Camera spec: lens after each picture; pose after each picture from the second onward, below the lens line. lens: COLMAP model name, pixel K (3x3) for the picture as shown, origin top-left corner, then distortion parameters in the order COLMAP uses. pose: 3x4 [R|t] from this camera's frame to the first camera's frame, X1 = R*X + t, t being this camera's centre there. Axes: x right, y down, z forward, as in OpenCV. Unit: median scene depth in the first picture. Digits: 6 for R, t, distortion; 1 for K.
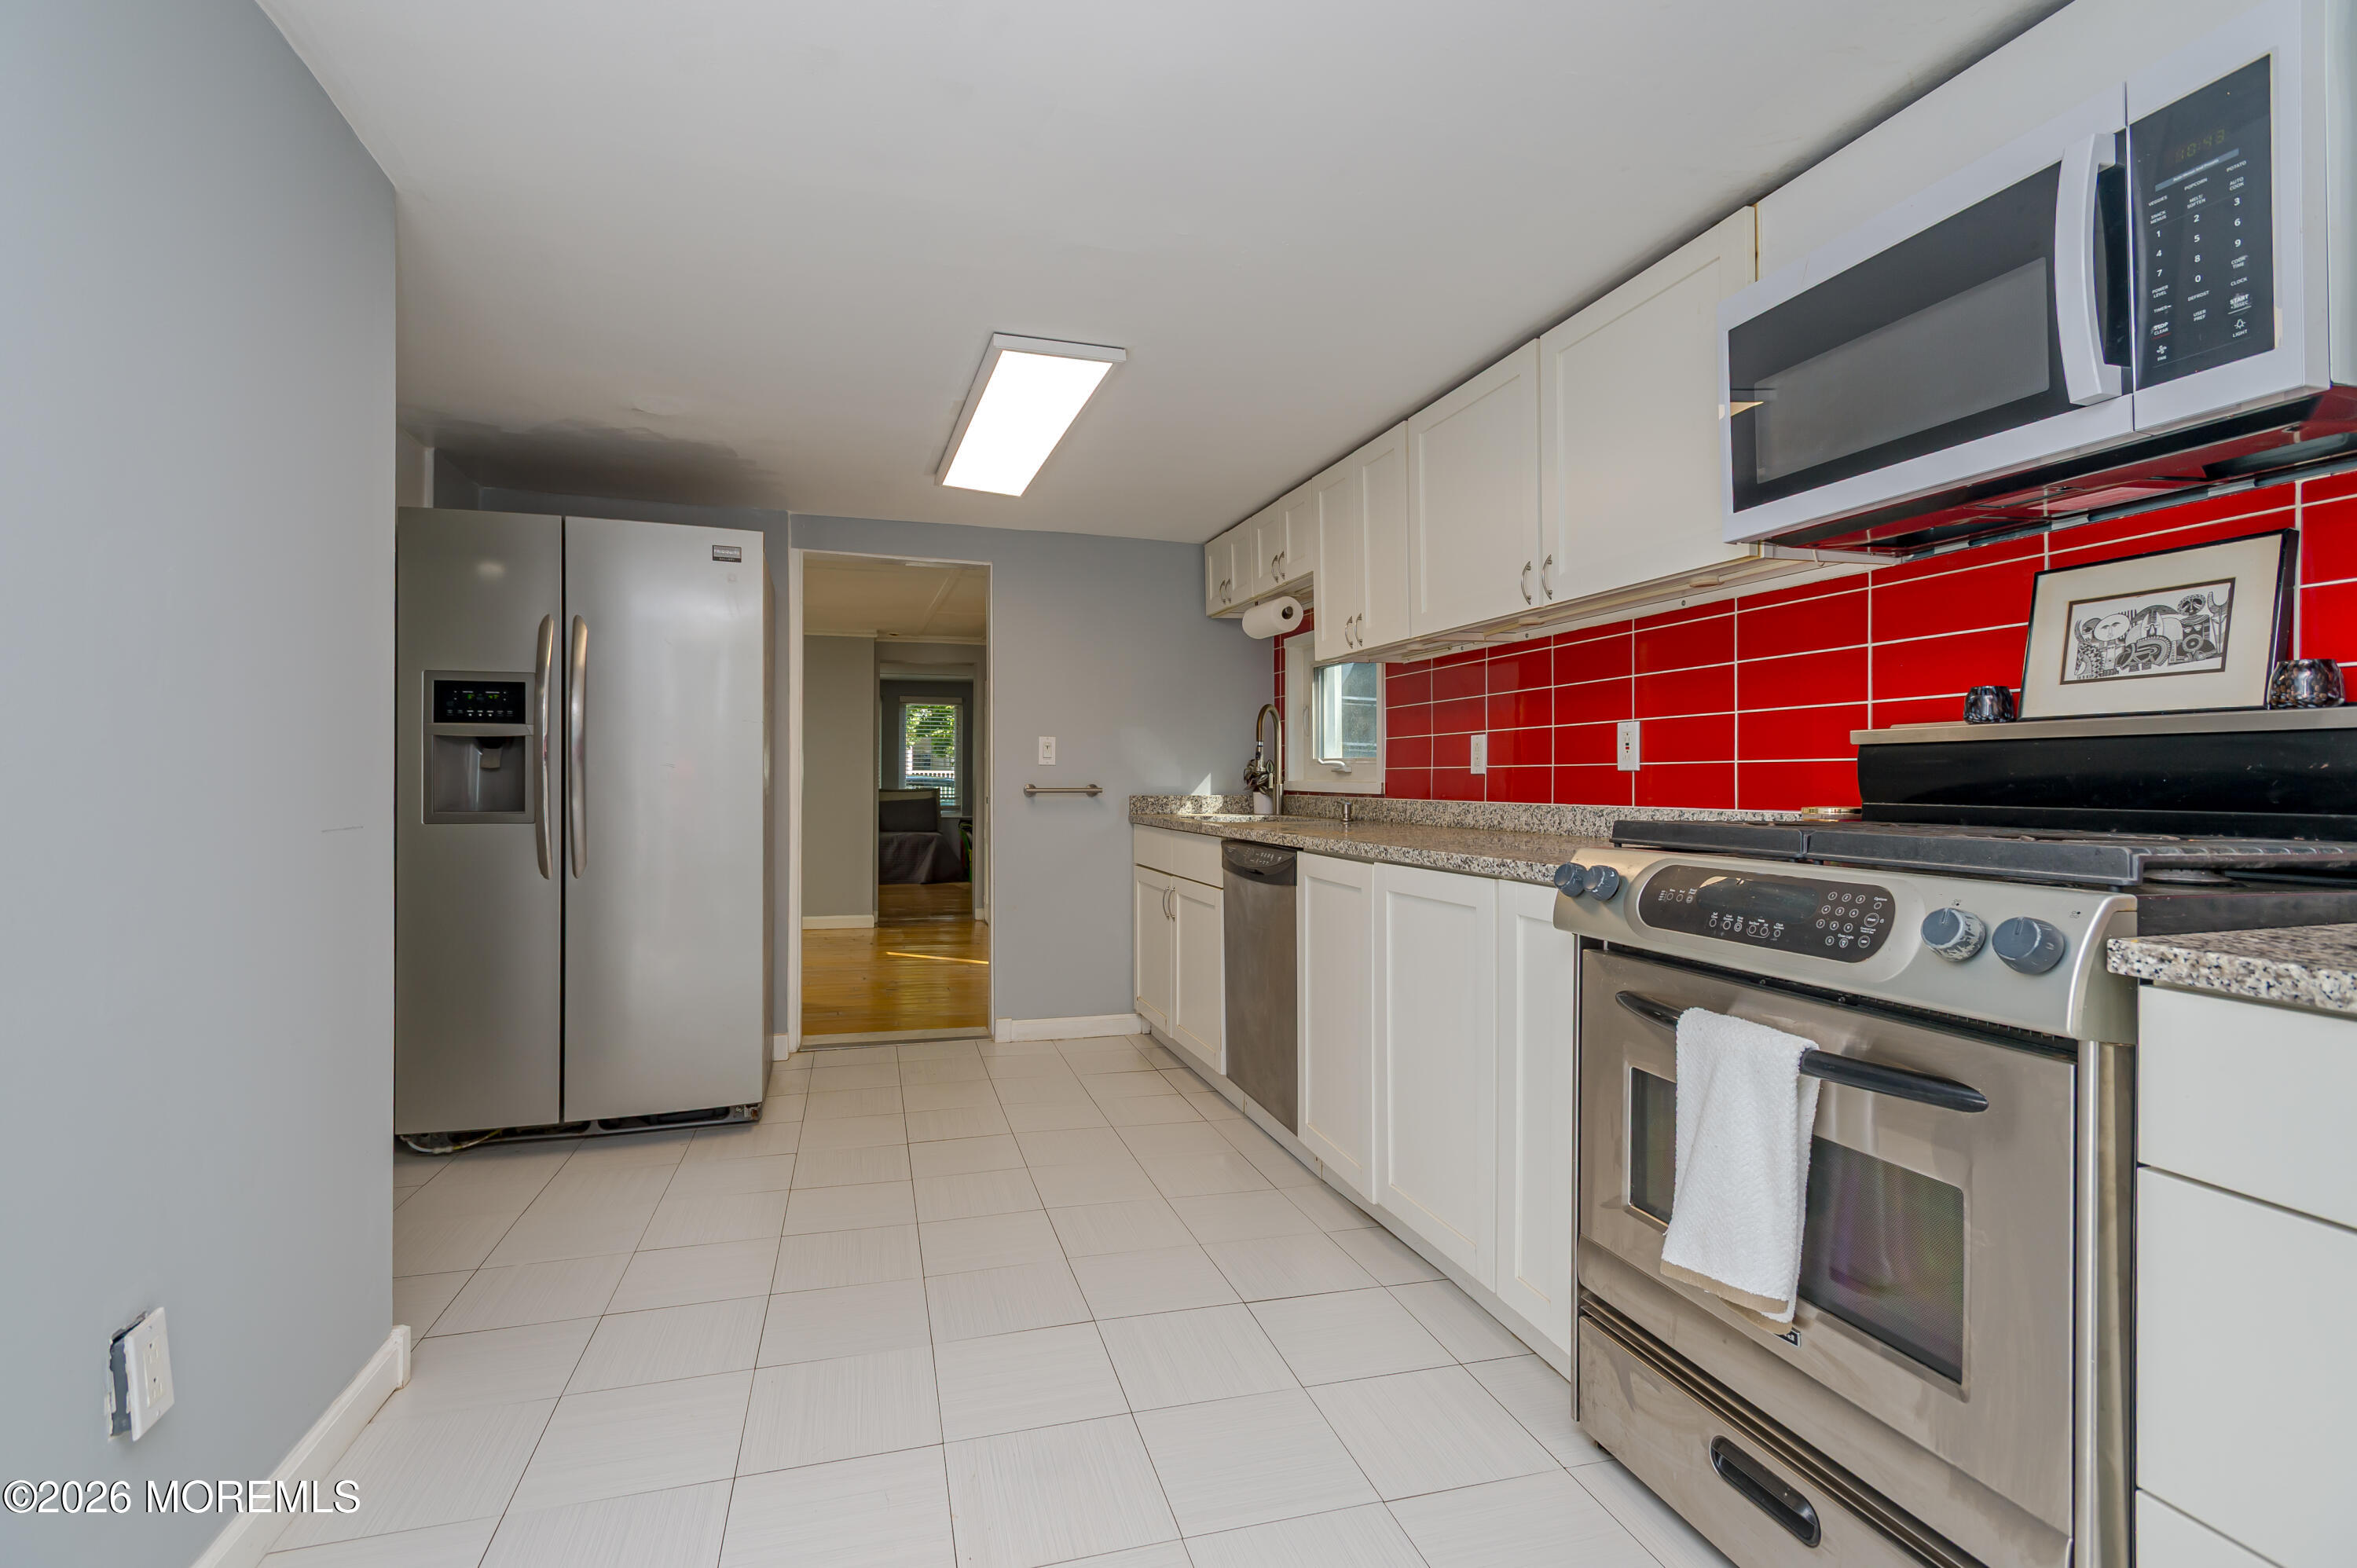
lens RADIAL K [[1088.5, 0, 1188.2], [0, 1088.5, 779.8], [0, 0, 1]] dist [0.013151, -0.004341]
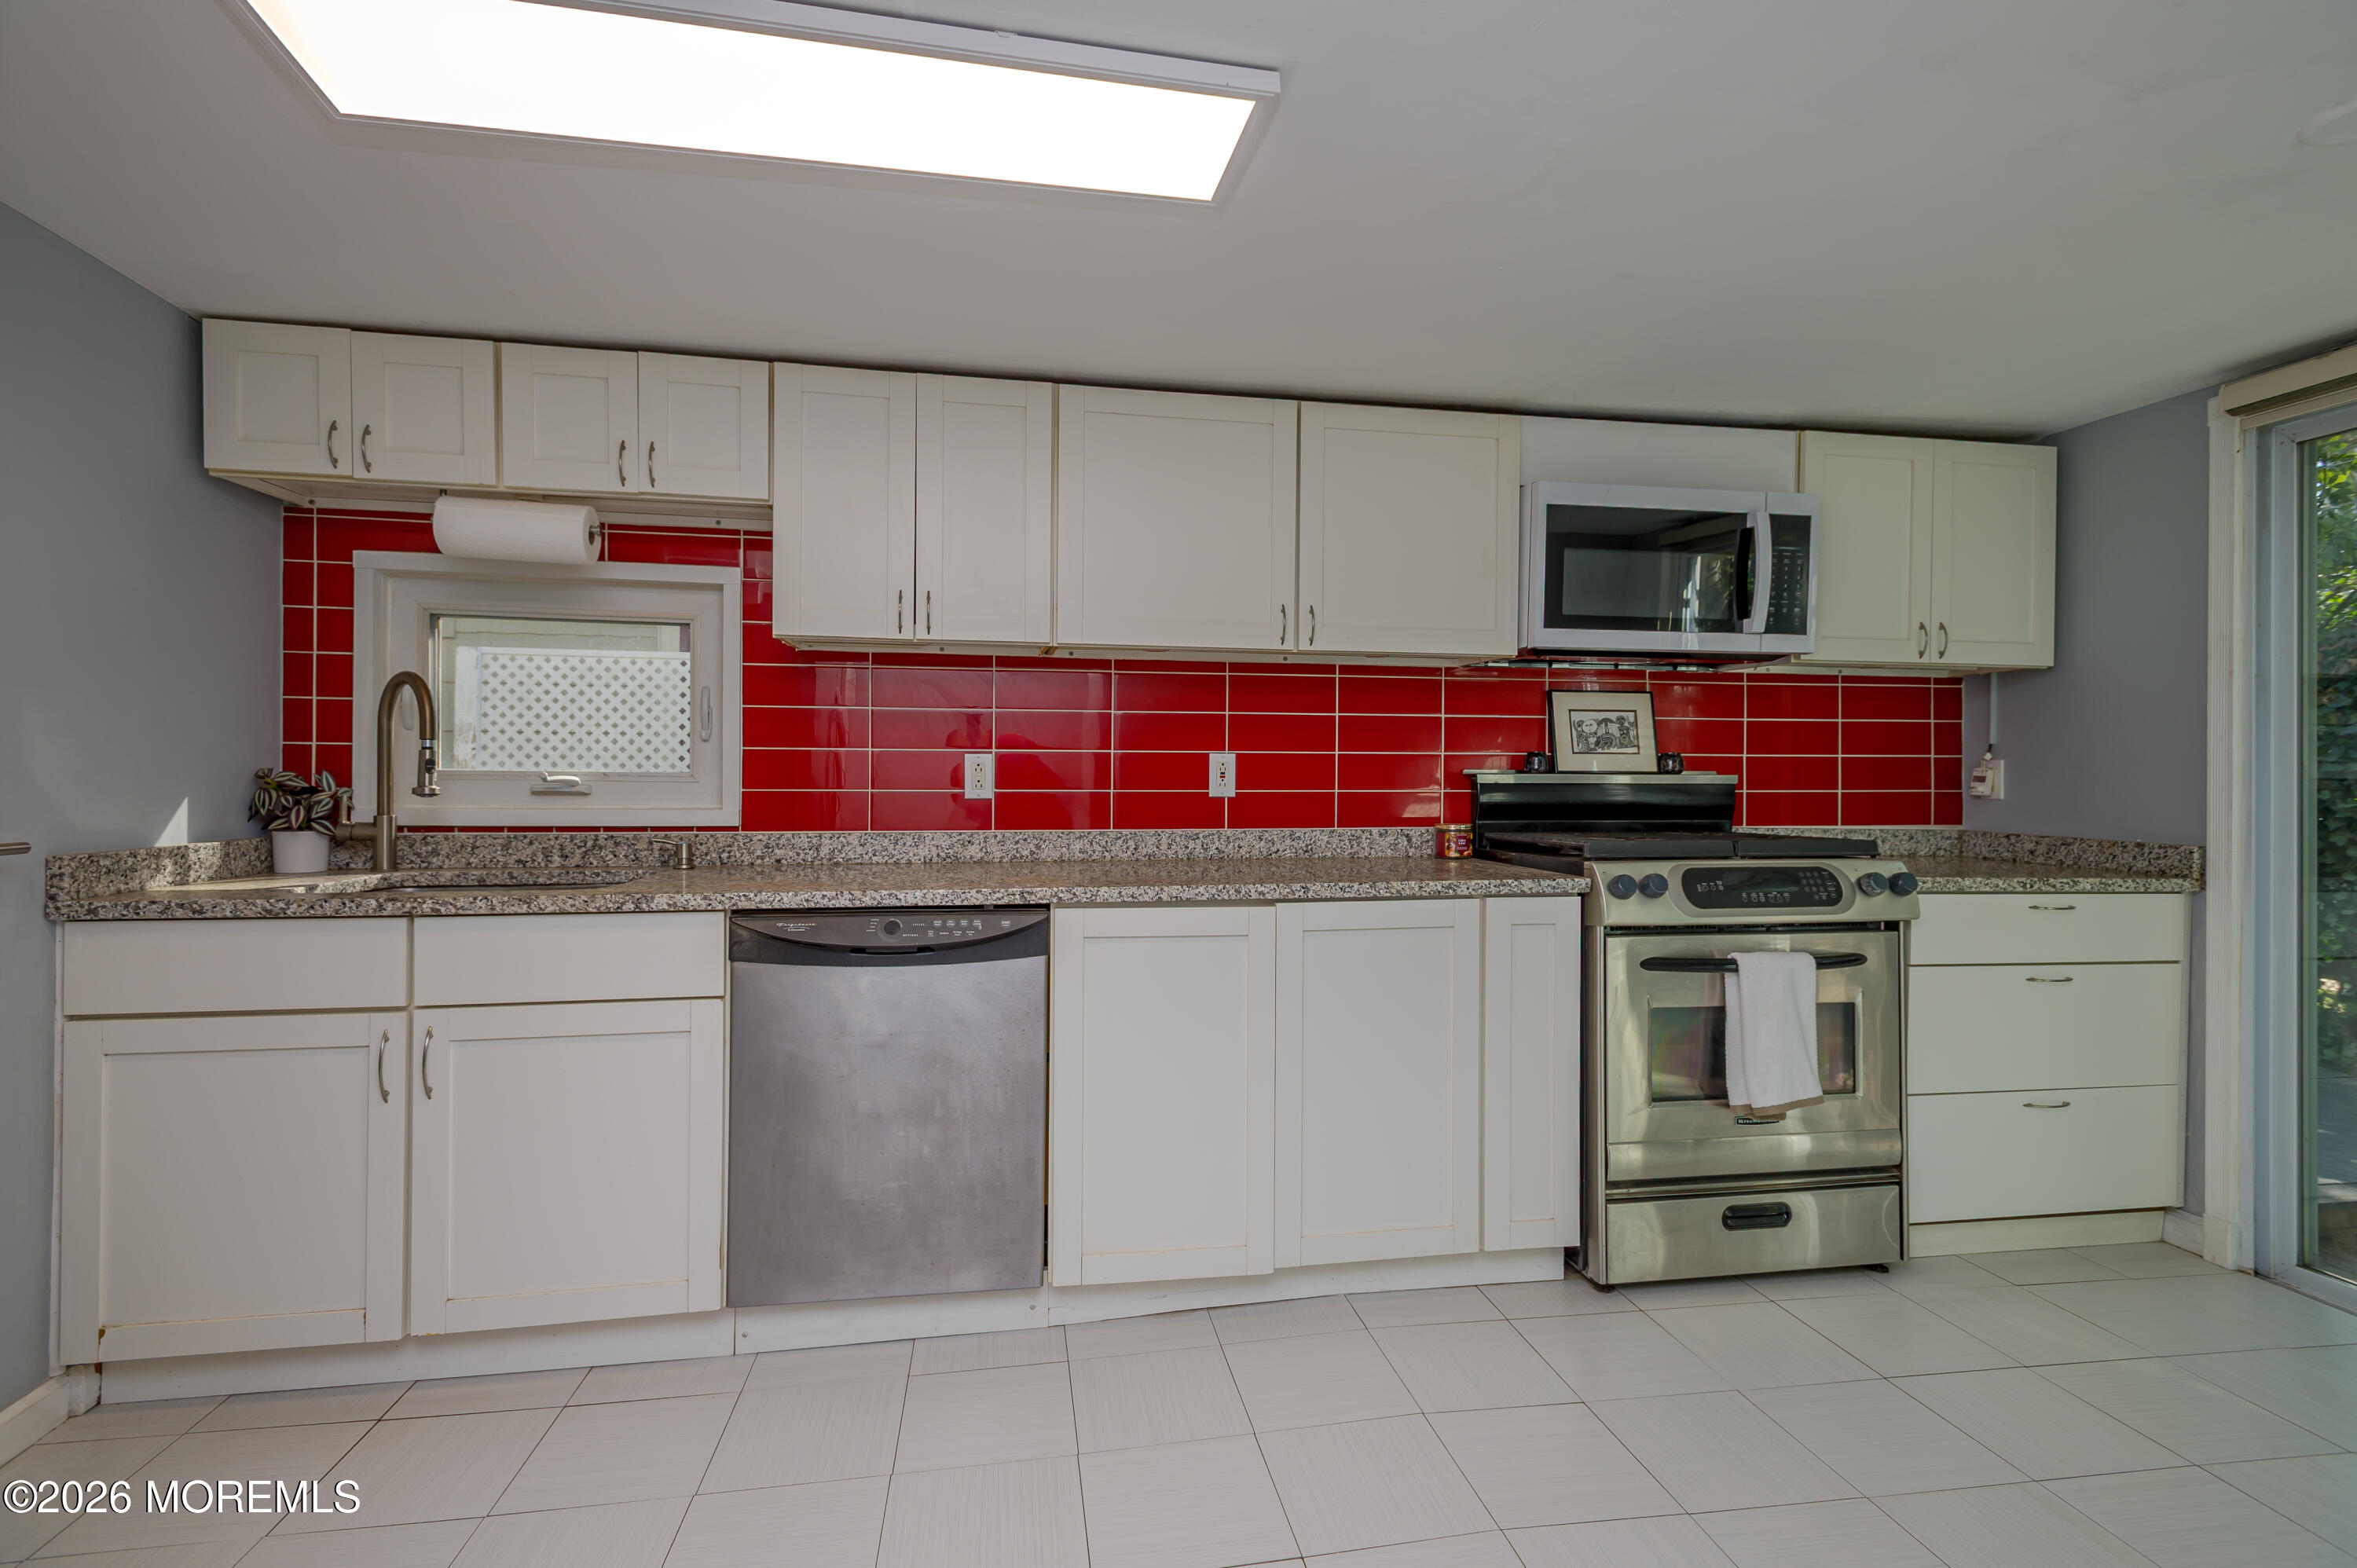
lens RADIAL K [[1088.5, 0, 1182.9], [0, 1088.5, 776.9], [0, 0, 1]] dist [0.013151, -0.004341]
pose [[0.127634, -0.001544, 0.991820, -0.712834], [-0.003767, 0.999991, 0.002041, -0.031411], [-0.991814, -0.003997, 0.127627, 0.904380]]
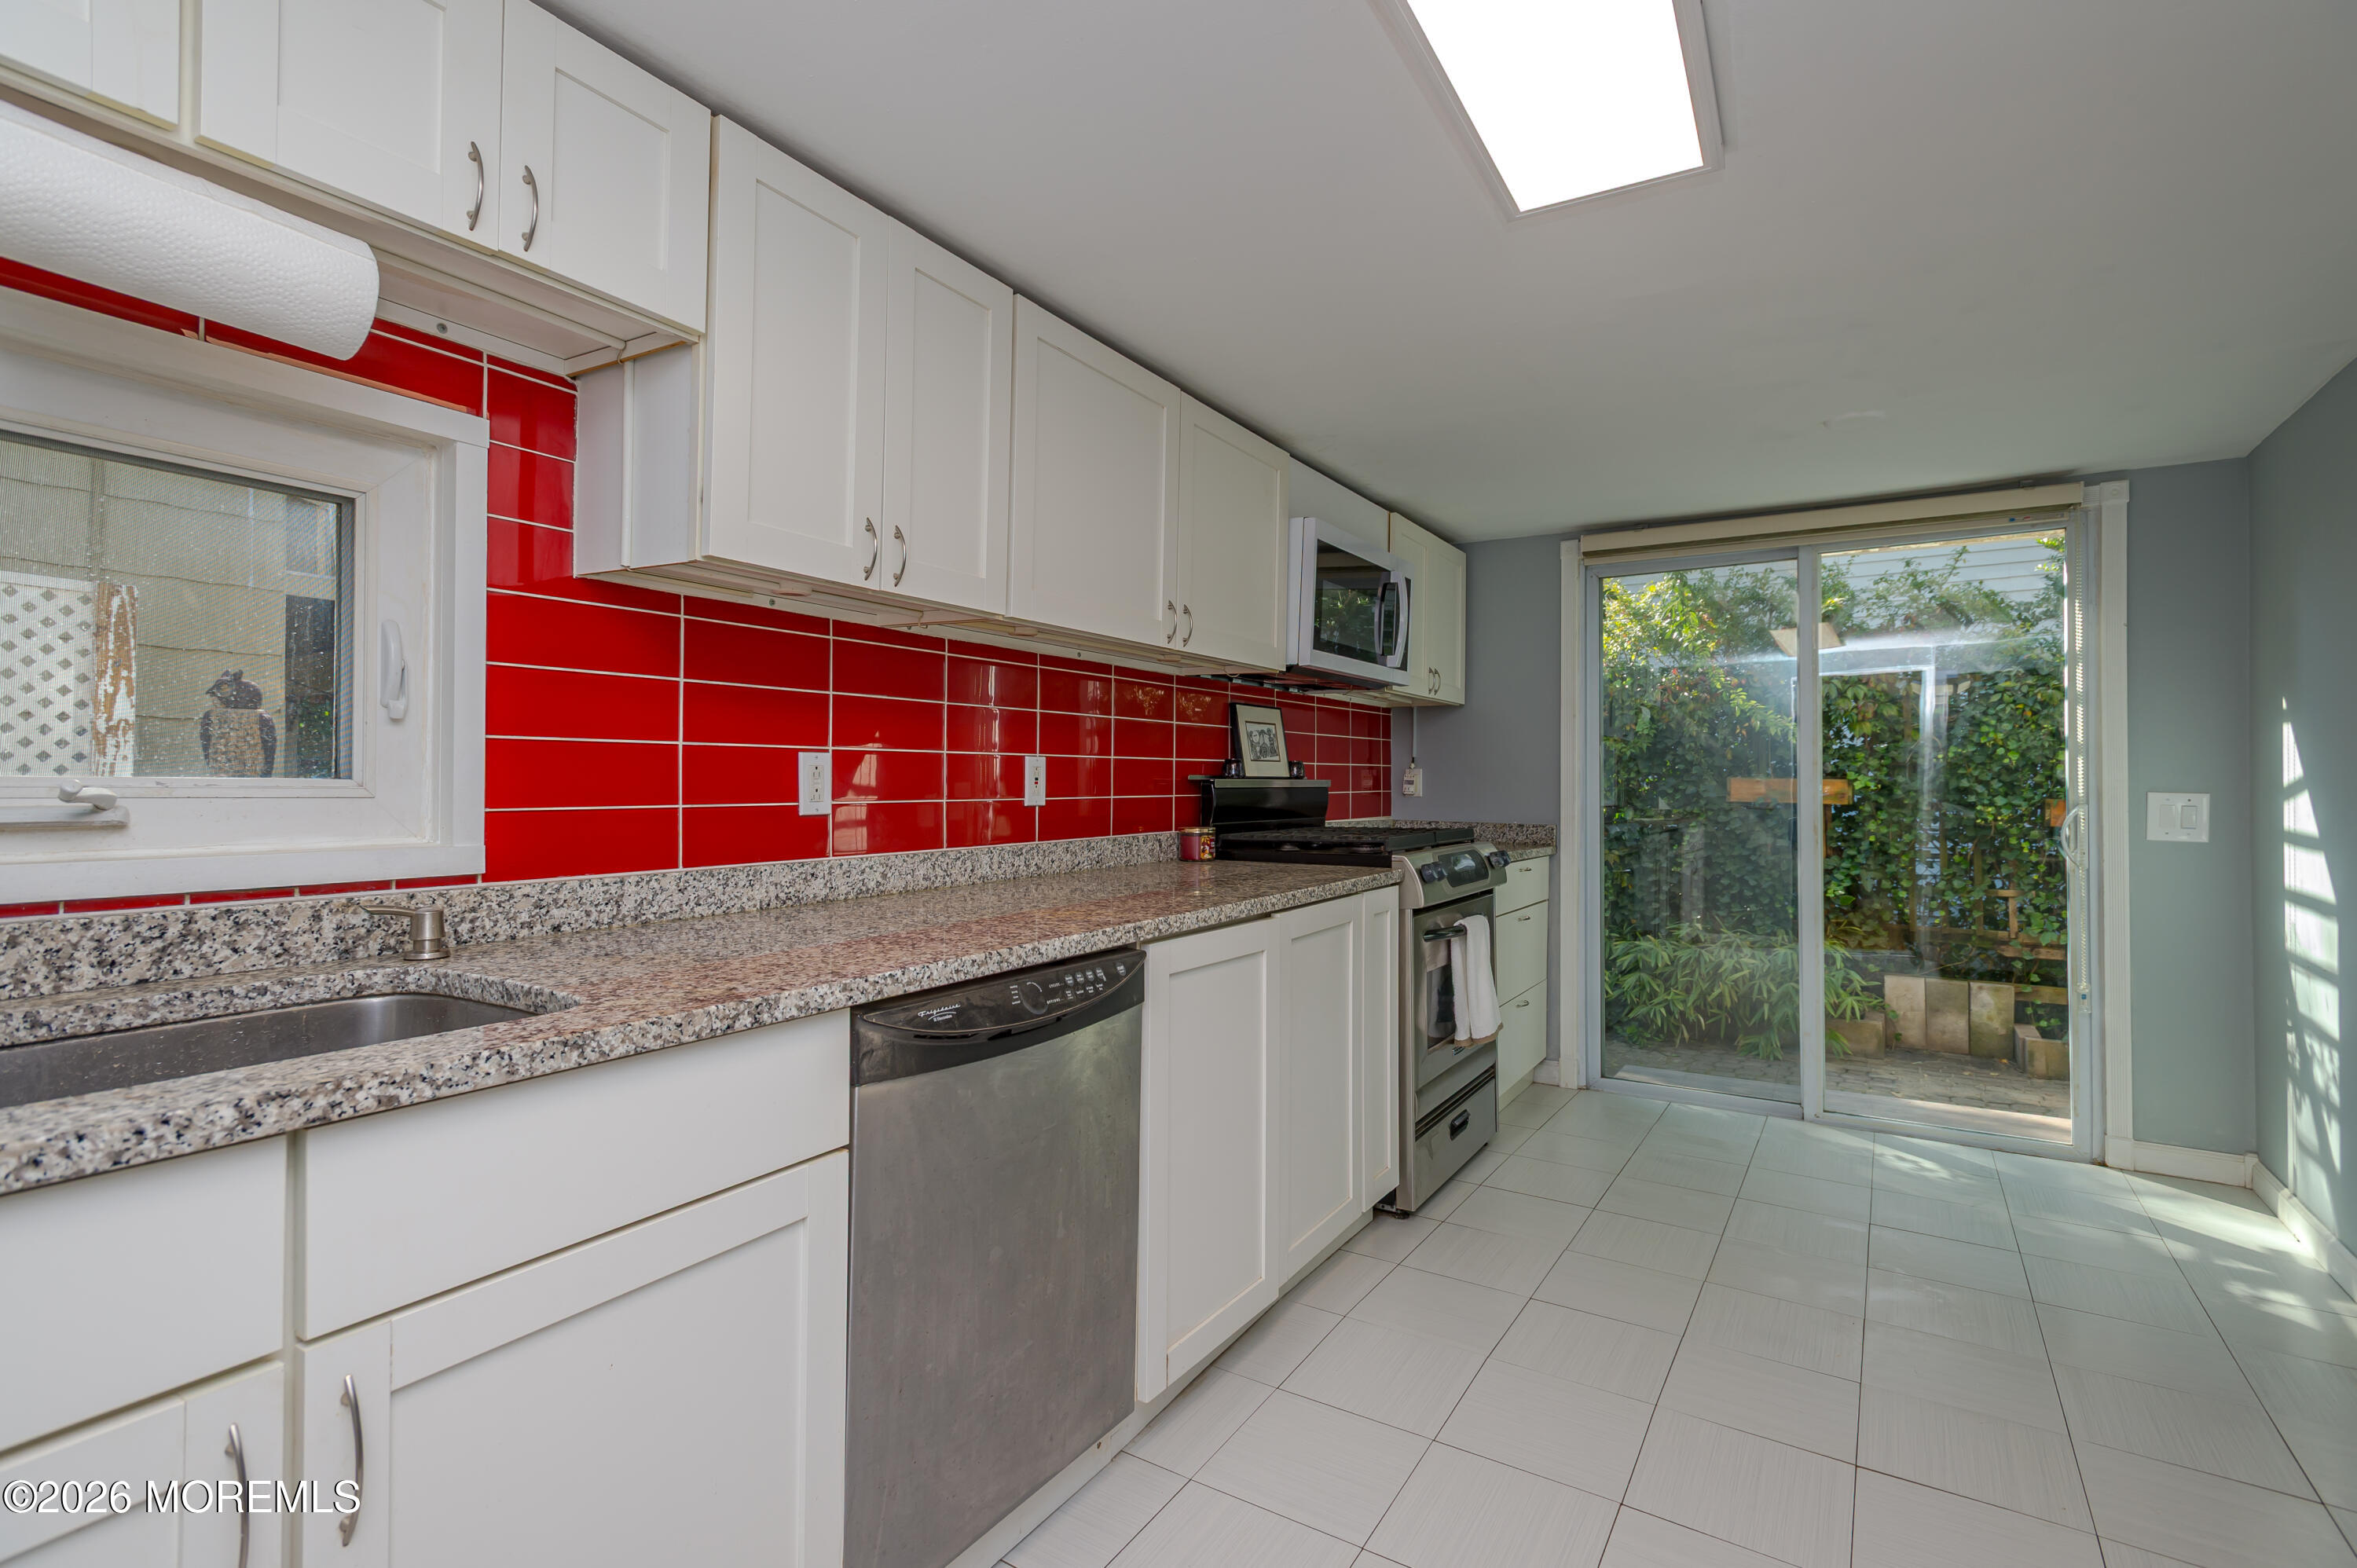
lens RADIAL K [[1088.5, 0, 1182.3], [0, 1088.5, 778.0], [0, 0, 1]] dist [0.013151, -0.004341]
pose [[-0.650480, -0.001351, 0.759522, -0.432579], [-0.003465, 0.999993, -0.001189, -0.032996], [-0.759515, -0.003406, -0.650481, 1.550443]]
